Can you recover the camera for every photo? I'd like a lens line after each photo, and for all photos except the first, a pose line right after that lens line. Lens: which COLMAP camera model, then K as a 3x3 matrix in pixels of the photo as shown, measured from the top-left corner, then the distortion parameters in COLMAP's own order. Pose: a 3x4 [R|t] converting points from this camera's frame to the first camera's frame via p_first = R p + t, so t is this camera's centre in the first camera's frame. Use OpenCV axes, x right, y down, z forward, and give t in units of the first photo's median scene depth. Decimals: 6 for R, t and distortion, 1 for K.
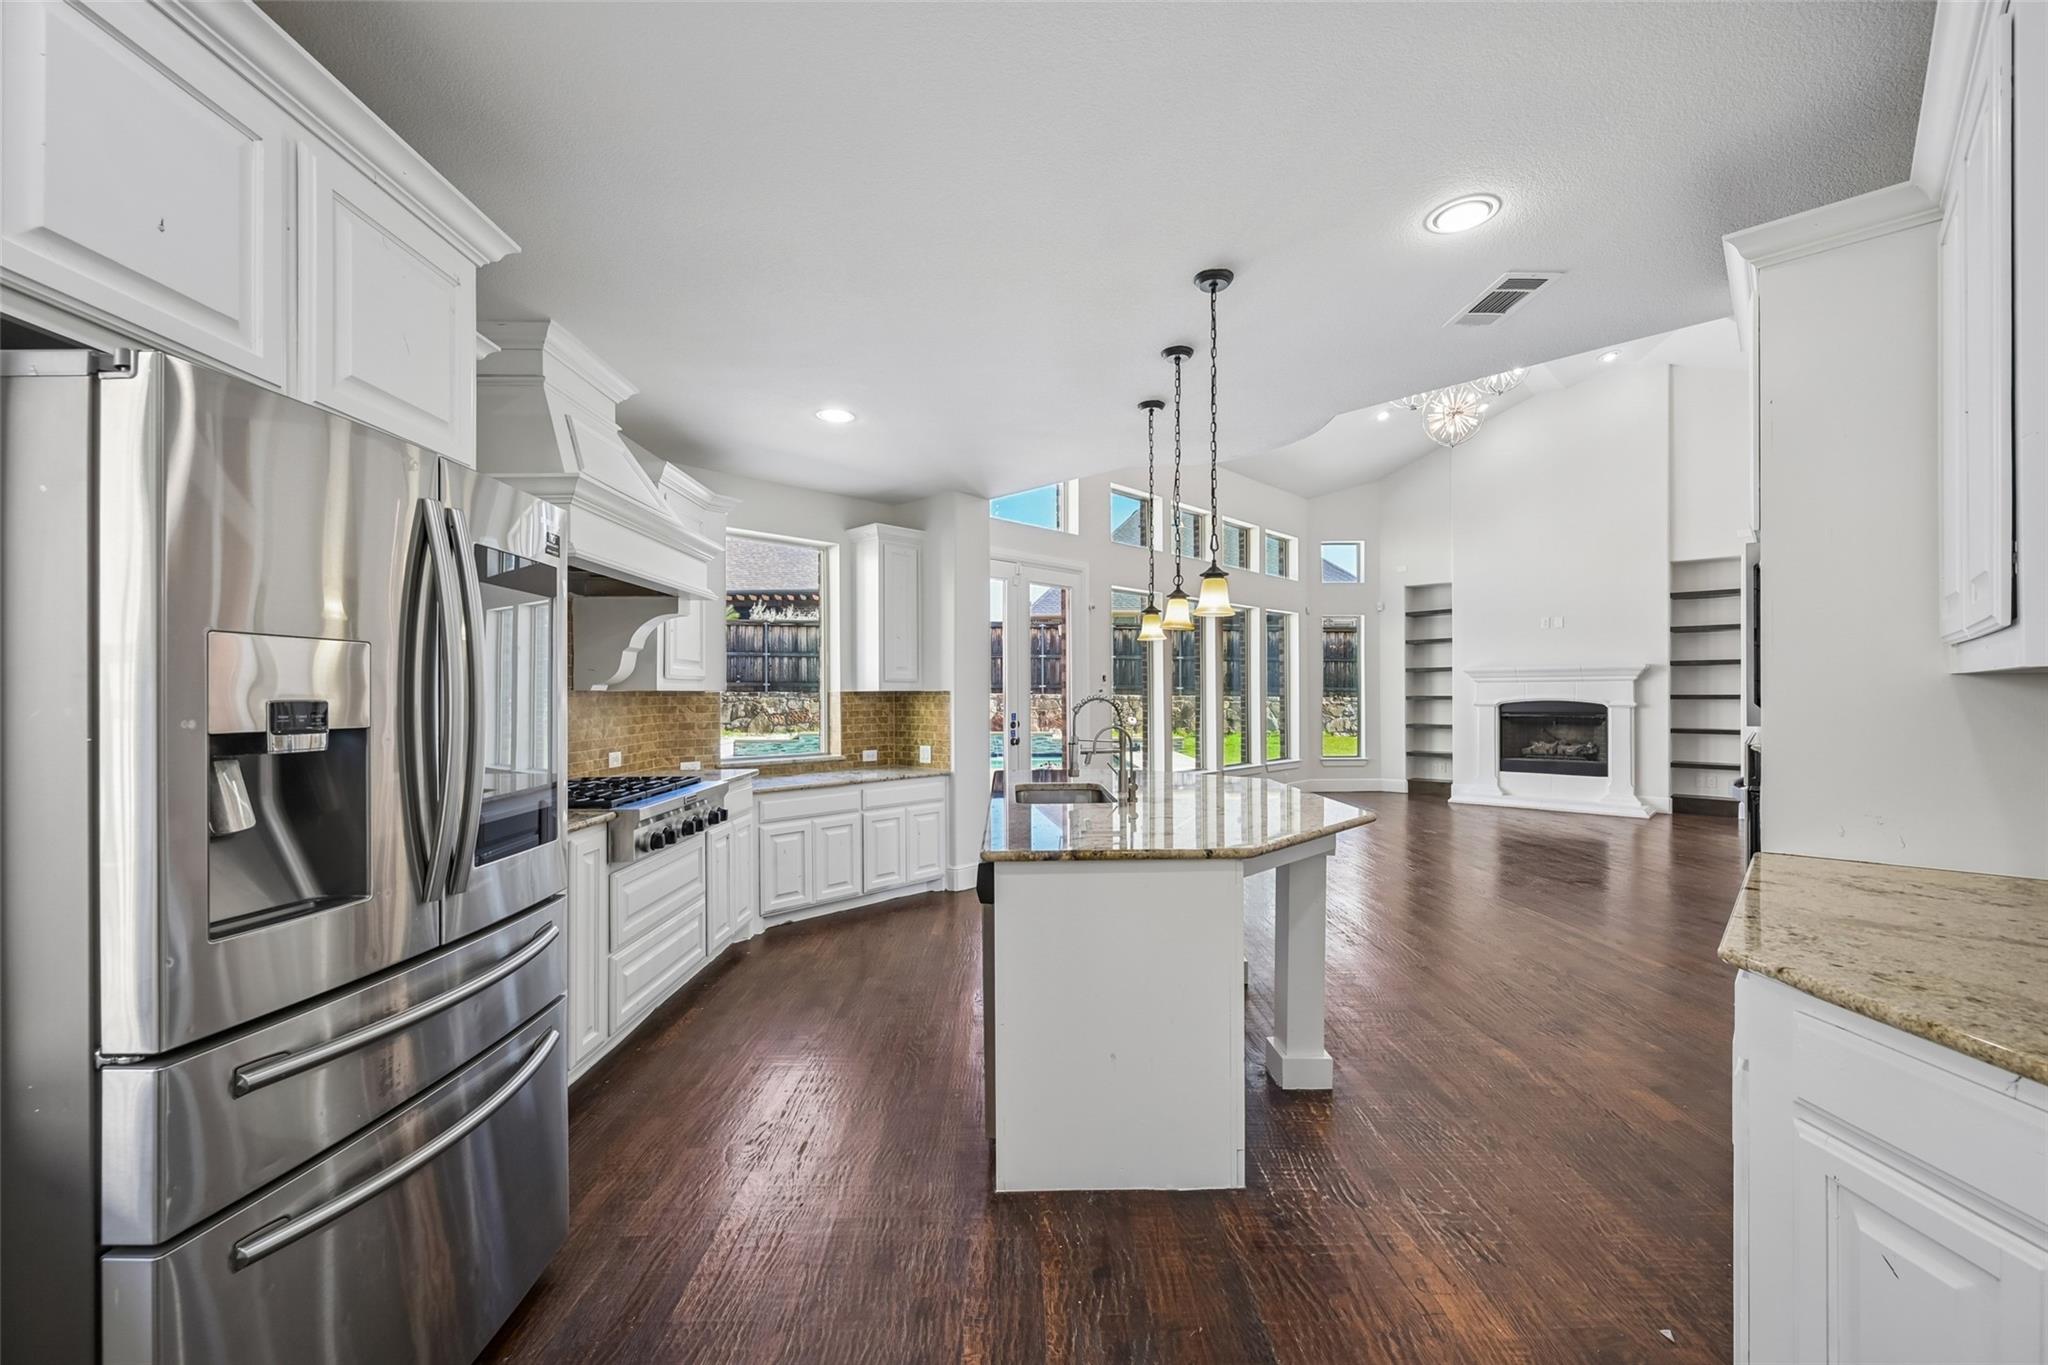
lens RADIAL K [[815.0, 0, 1025.2], [0, 815.0, 694.8], [0, 0, 1]] dist [0.001867, 0.000061]
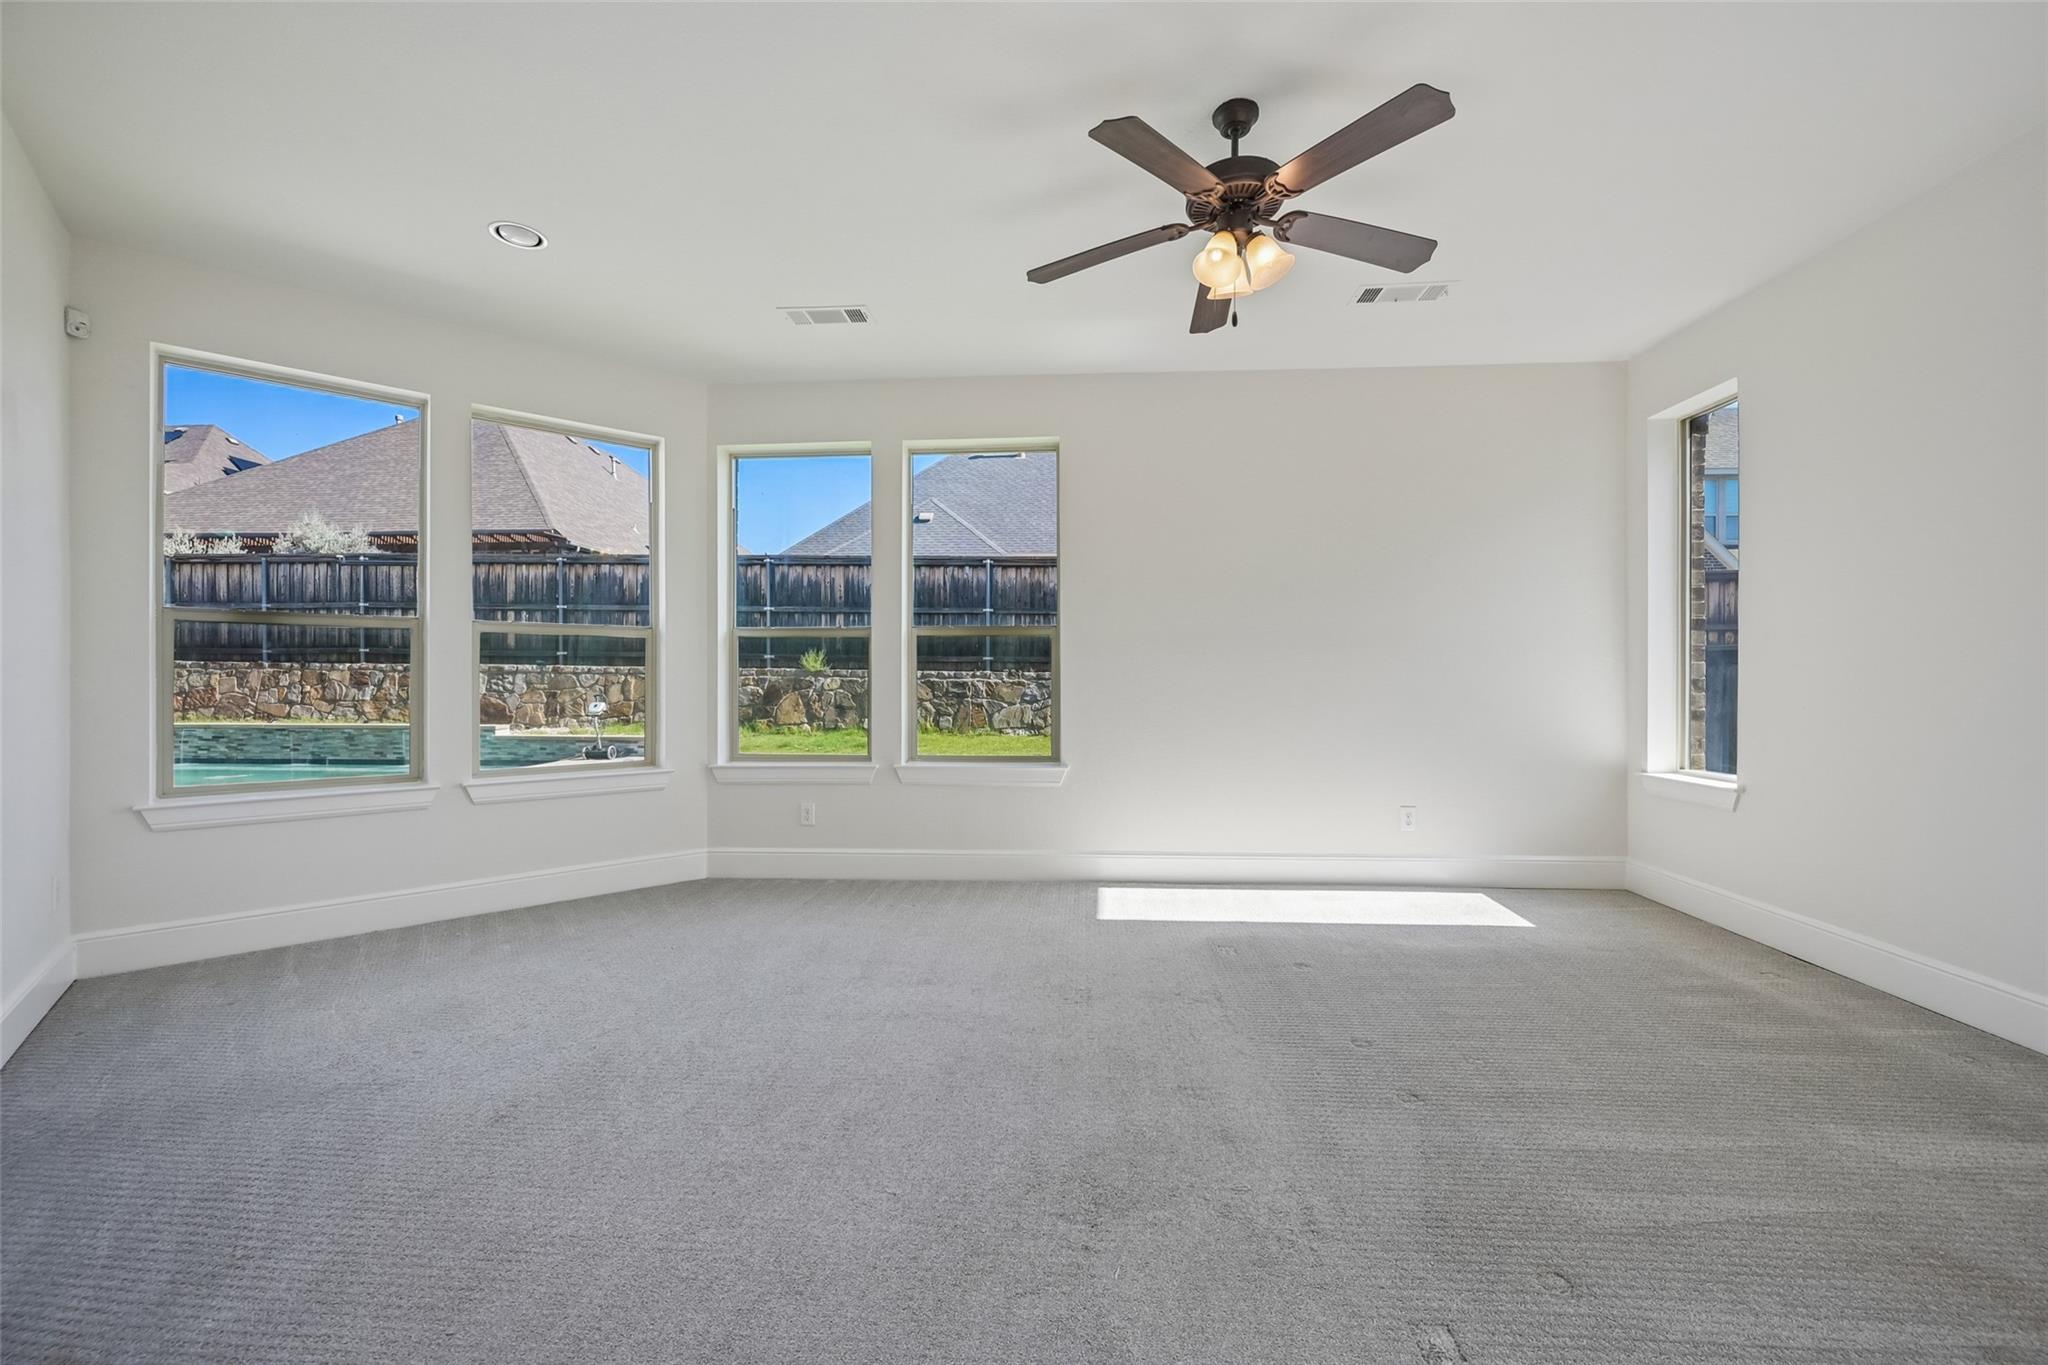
lens RADIAL K [[815.0, 0, 1022.2], [0, 815.0, 687.7], [0, 0, 1]] dist [0.001867, 0.000061]
pose [[0.997410, 0.004398, -0.071787, 0.430338], [-0.004290, 0.999989, 0.001652, 0.013964], [0.071793, -0.001340, 0.997419, 0.382438]]
